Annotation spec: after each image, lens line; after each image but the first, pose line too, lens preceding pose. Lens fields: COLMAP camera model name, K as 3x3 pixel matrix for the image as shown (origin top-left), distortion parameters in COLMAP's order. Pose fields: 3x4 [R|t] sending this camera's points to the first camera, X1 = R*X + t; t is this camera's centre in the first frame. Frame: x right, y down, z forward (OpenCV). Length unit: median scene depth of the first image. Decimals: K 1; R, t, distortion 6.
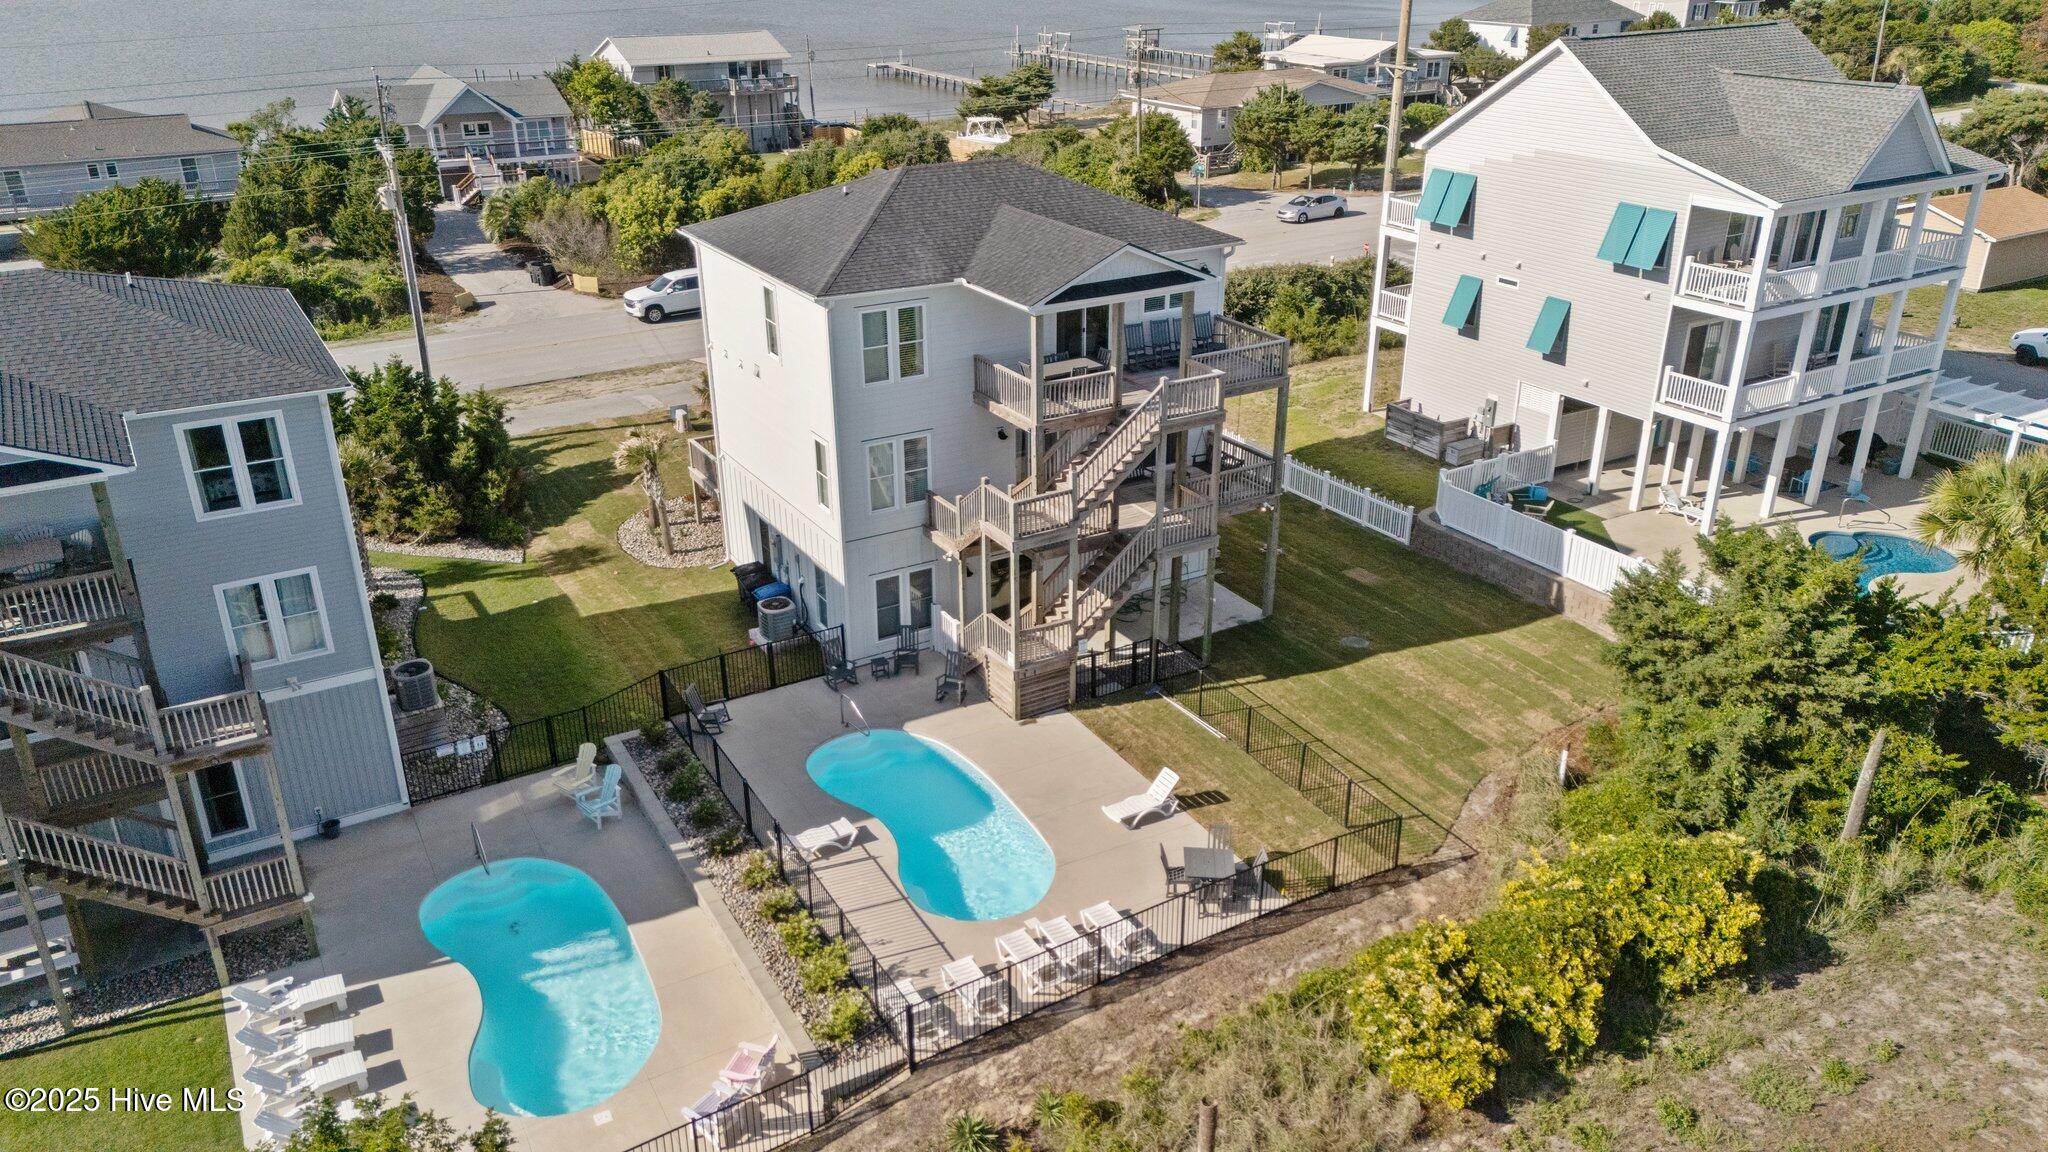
lens RADIAL K [[1496.2, 0, 1029.6], [0, 1496.2, 578.7], [0, 0, 1]] dist [0.078115, -0.070402]
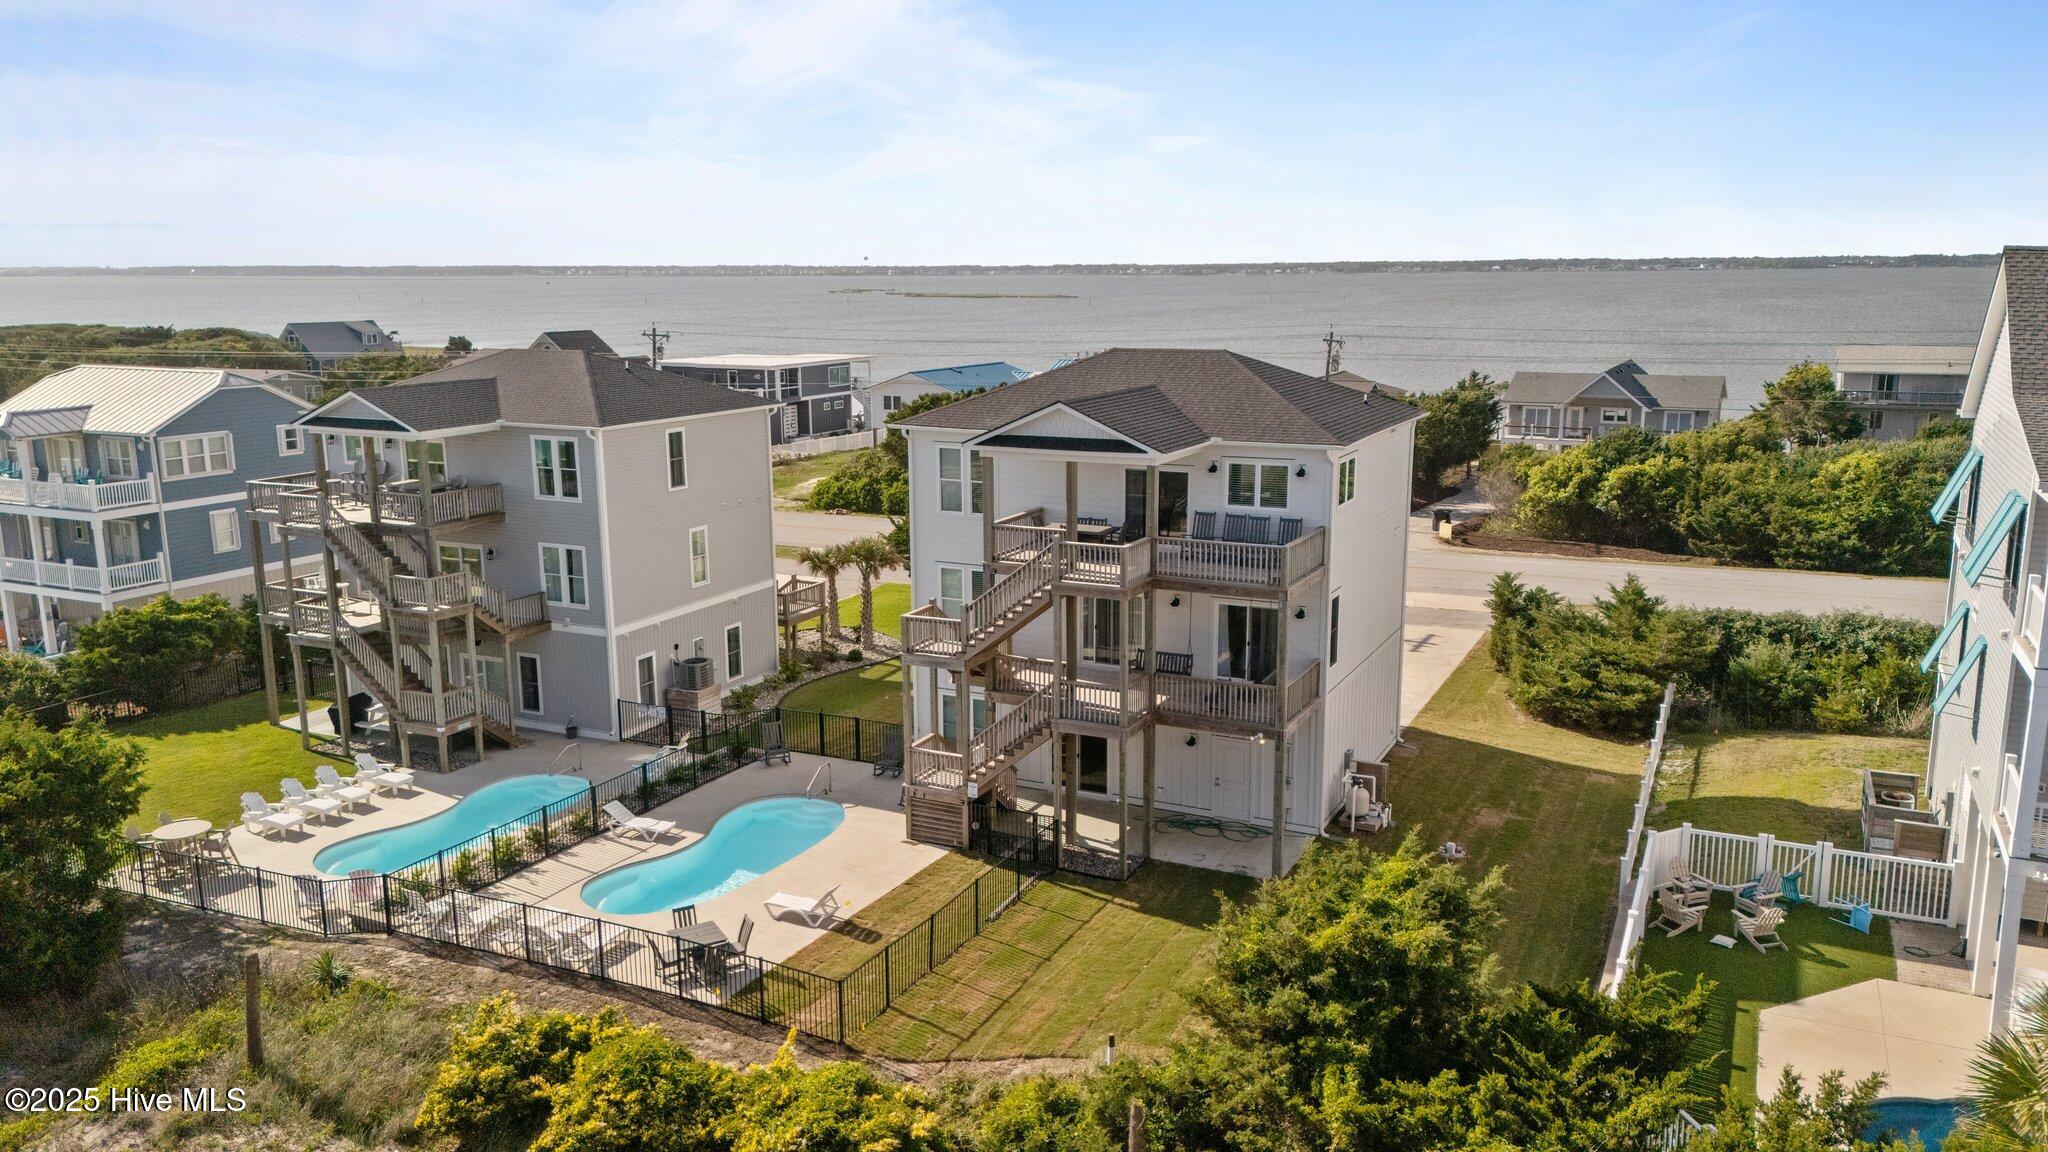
lens RADIAL K [[1514.8, 0, 1033.6], [0, 1514.8, 576.6], [0, 0, 1]] dist [0.090382, -0.123132]
pose [[0.547130, 0.166337, -0.820354, 0.758669], [-0.340477, 0.939541, -0.036576, -0.057420], [0.764673, 0.299323, 0.570685, 0.365160]]
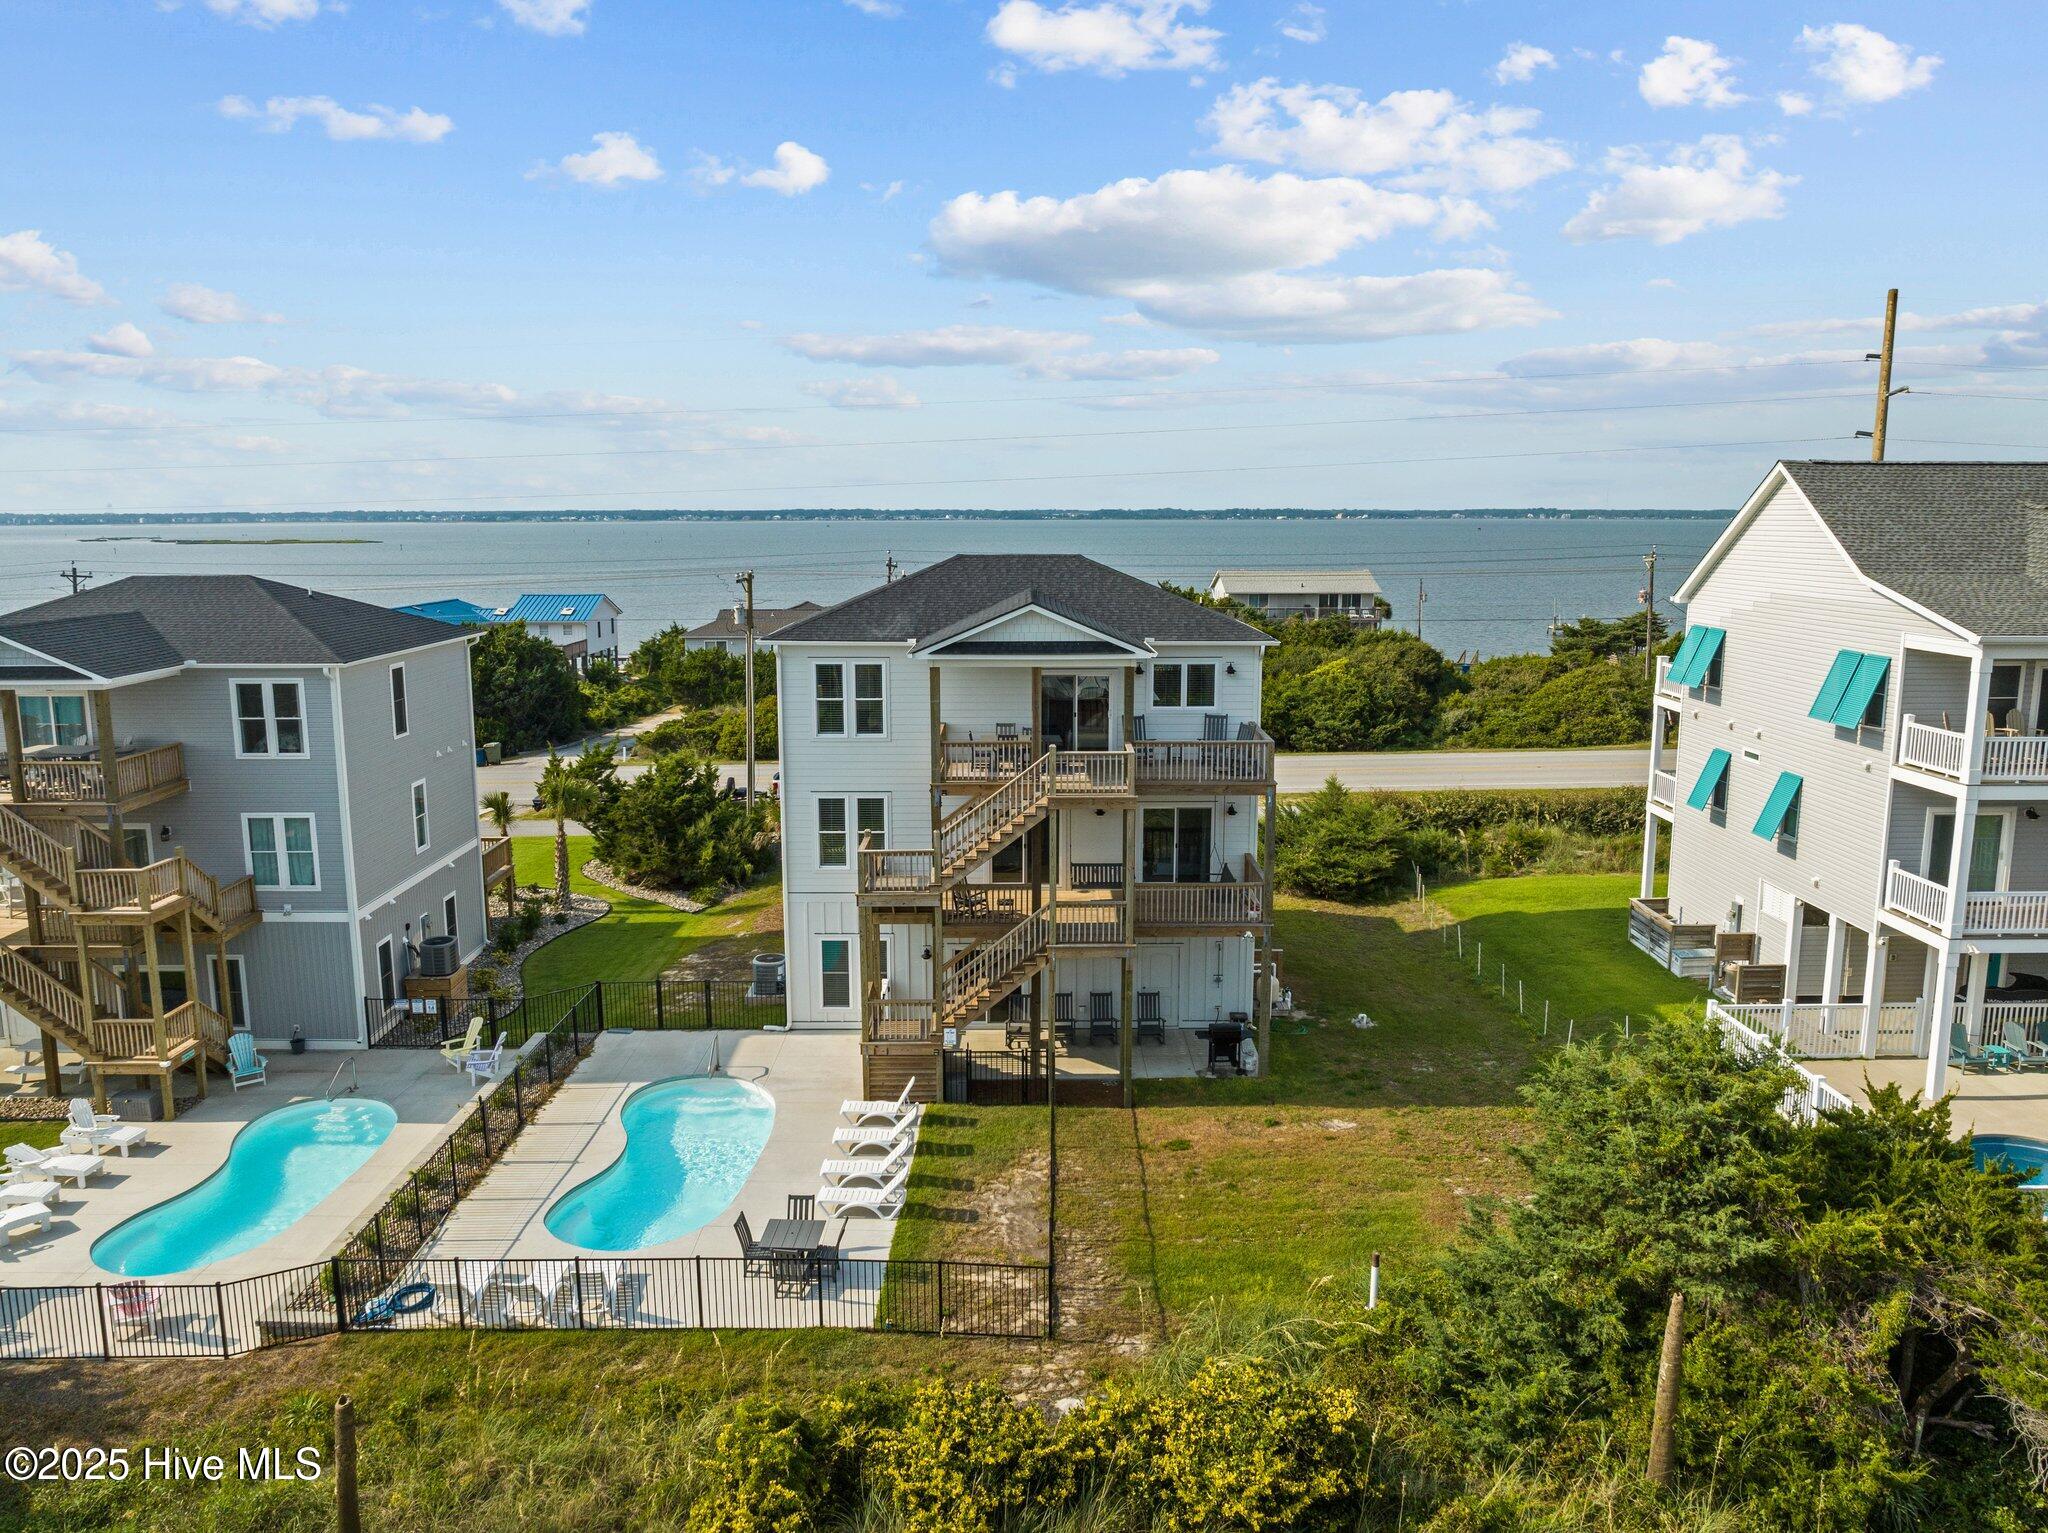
lens RADIAL K [[1449.4, 0, 1022.0], [0, 1449.4, 751.8], [0, 0, 1]] dist [-0.040571, 0.002319]
pose [[0.860578, 0.084409, -0.502275, 0.435033], [-0.210041, 0.957224, -0.199011, 0.040687], [0.463991, 0.276763, 0.841495, 0.216097]]
